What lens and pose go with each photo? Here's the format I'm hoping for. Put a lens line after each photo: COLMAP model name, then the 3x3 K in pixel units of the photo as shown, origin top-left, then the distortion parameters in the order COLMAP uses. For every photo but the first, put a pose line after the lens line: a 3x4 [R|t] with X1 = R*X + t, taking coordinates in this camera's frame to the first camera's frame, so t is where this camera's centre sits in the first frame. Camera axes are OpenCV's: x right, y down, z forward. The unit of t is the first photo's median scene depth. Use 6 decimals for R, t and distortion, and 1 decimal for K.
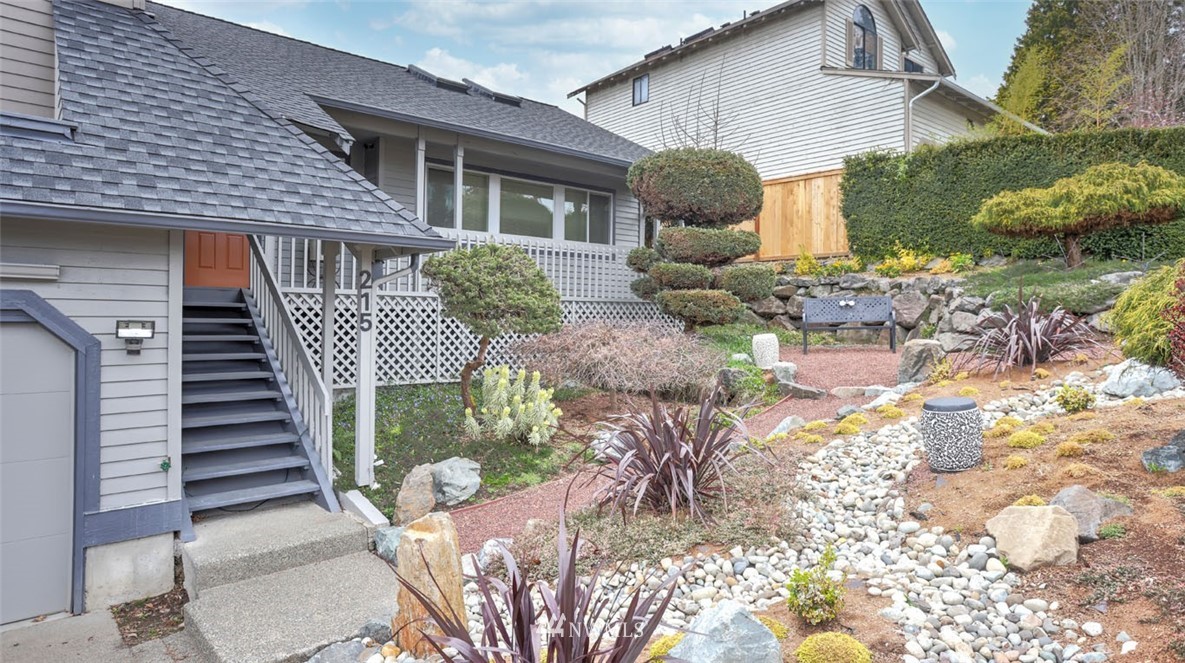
lens RADIAL K [[682.7, 0, 592.5], [0, 682.7, 331.5], [0, 0, 1]] dist [-0.029196, 0.001469]
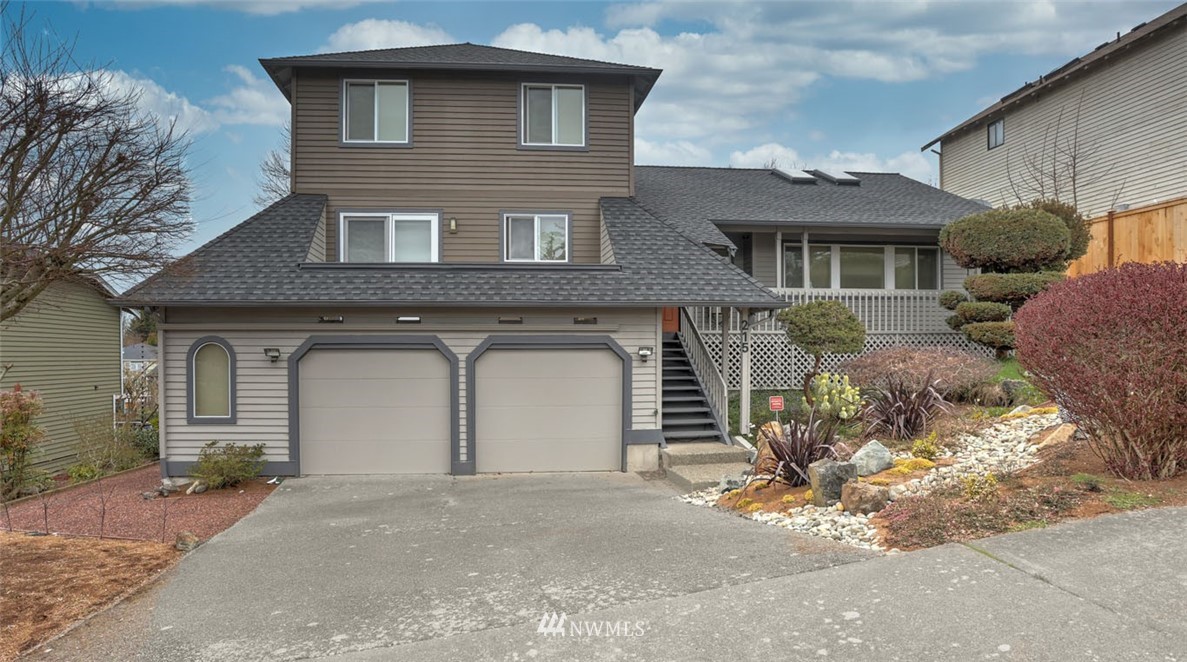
lens RADIAL K [[675.3, 0, 549.2], [0, 675.3, 353.1], [0, 0, 1]] dist [-0.045042, 0.001225]
pose [[0.819775, -0.015476, -0.572476, 0.210539], [0.000671, 0.999660, -0.026063, 0.035985], [0.572685, 0.020981, 0.819507, -0.610813]]
